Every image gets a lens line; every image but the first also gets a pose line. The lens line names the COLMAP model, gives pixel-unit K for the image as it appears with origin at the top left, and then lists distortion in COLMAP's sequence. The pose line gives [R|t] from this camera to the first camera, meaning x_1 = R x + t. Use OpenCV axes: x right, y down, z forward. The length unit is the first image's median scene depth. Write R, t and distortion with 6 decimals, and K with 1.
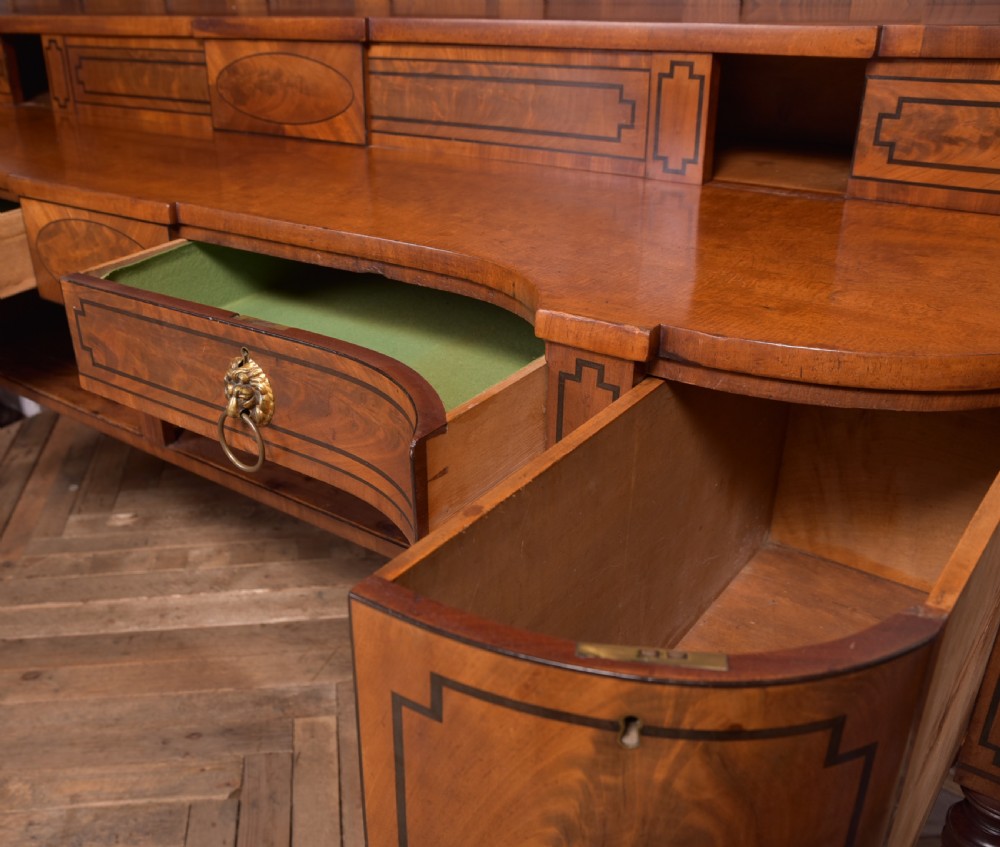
lens RADIAL K [[1011.2, 0, 365.2], [0, 1011.2, 435.3], [0, 0, 1]] dist [-0.085343, 0.093515]
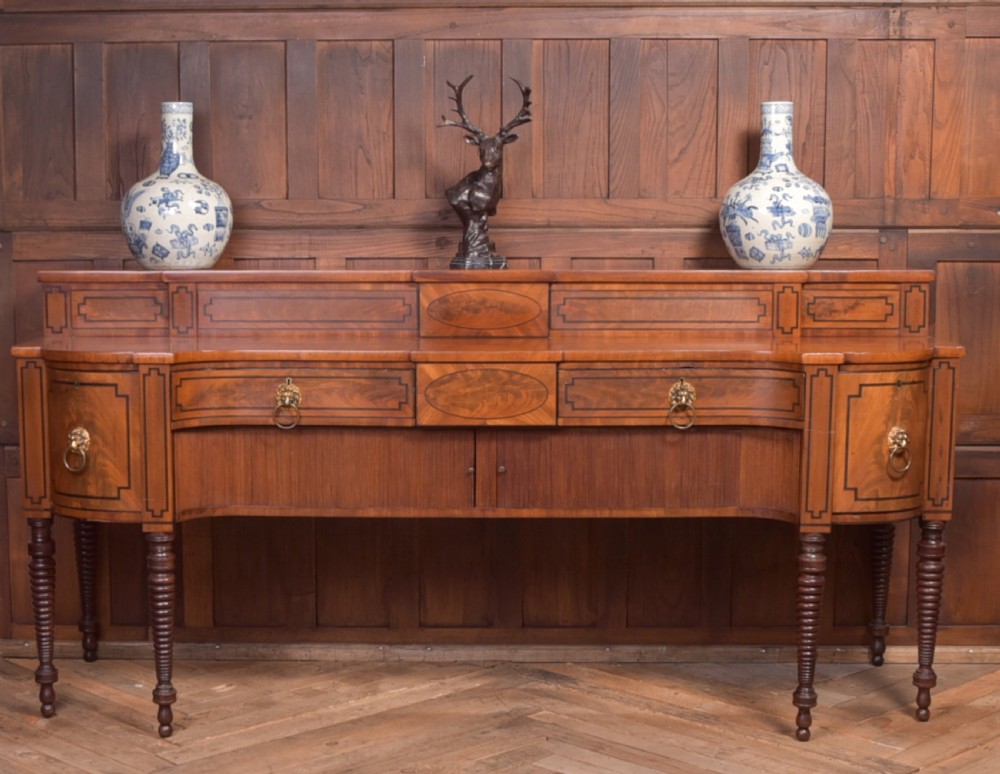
lens RADIAL K [[1756.2, 0, 416.6], [0, 1756.2, 454.7], [0, 0, 1]] dist [-0.127775, 0.205402]
pose [[0.770027, -0.048458, 0.636168, -3.127594], [0.252273, 0.938979, -0.233832, 0.837894], [-0.586018, 0.340545, 0.735263, -1.579775]]
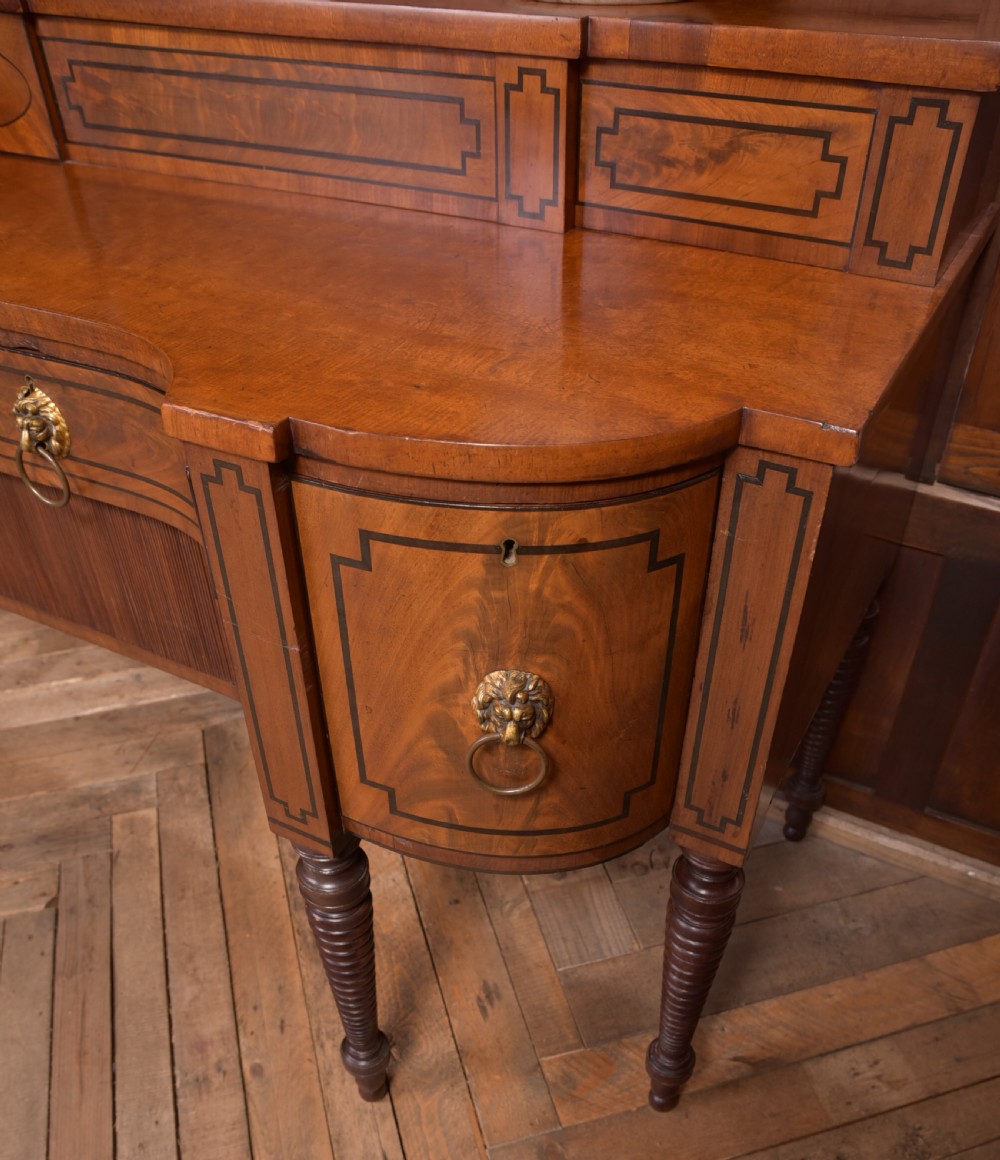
lens RADIAL K [[1051.1, 0, 506.5], [0, 1051.1, 750.5], [0, 0, 1]] dist [-0.107266, 0.080704]
pose [[0.974720, -0.118998, 0.189102, 0.201075], [0.061953, 0.957127, 0.282964, -0.056146], [-0.214667, -0.264096, 0.940304, 0.021069]]
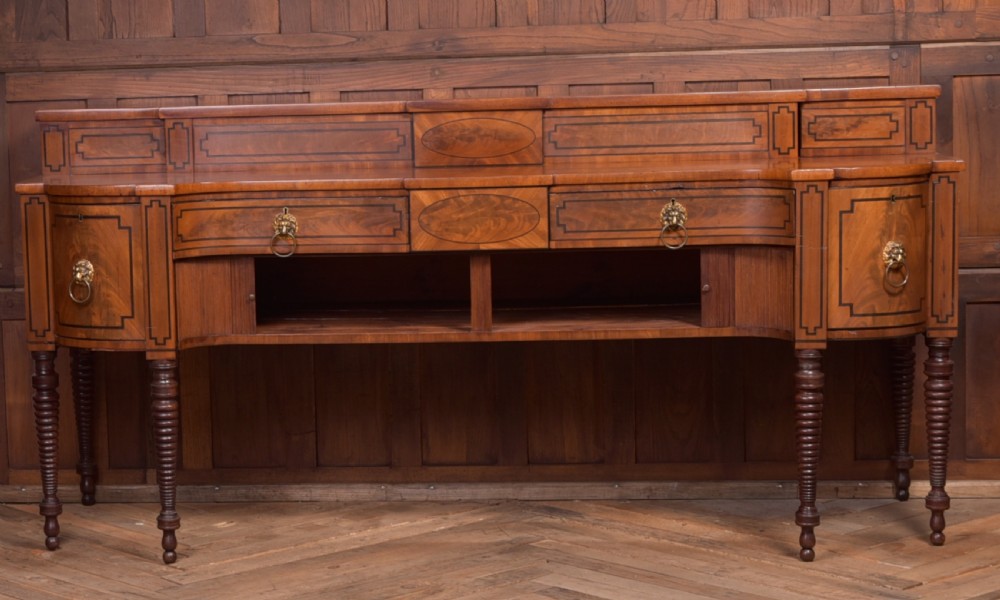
lens RADIAL K [[2252.4, 0, 242.0], [0, 2252.4, 284.0], [0, 0, 1]] dist [-0.032776, 0.263156]
pose [[0.822963, -0.042568, 0.566498, -3.909091], [0.245404, 0.925987, -0.286923, 1.338722], [-0.512356, 0.375148, 0.772499, -2.519273]]
